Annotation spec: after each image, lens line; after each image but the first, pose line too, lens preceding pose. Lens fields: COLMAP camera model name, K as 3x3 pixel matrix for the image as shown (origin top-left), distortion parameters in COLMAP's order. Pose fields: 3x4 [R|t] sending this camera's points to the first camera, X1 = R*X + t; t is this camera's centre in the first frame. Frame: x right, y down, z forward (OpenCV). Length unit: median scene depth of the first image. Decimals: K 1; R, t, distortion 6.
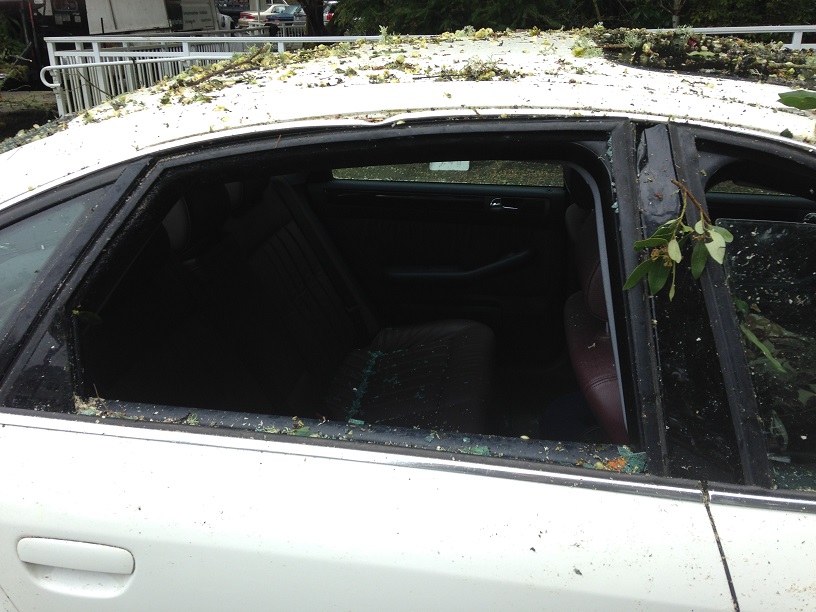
lens RADIAL K [[722.6, 0, 396.5], [0, 722.6, 308.6], [0, 0, 1]] dist [0.146313, -0.177686]
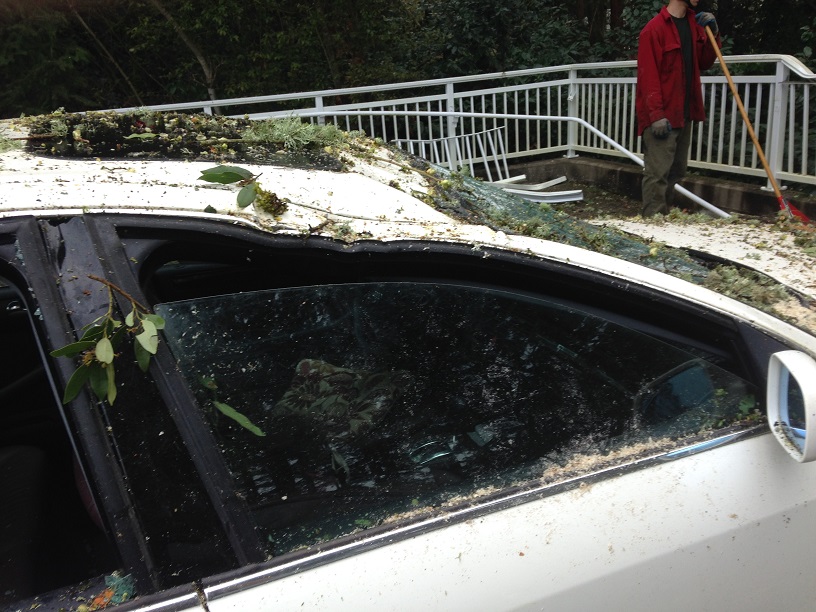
lens RADIAL K [[722.6, 0, 396.5], [0, 722.6, 308.6], [0, 0, 1]] dist [0.146313, -0.177686]
pose [[0.859996, -0.212866, 0.463783, 0.249454], [0.251723, 0.967533, -0.022696, -0.014900], [-0.443894, 0.136264, 0.885658, 0.009590]]
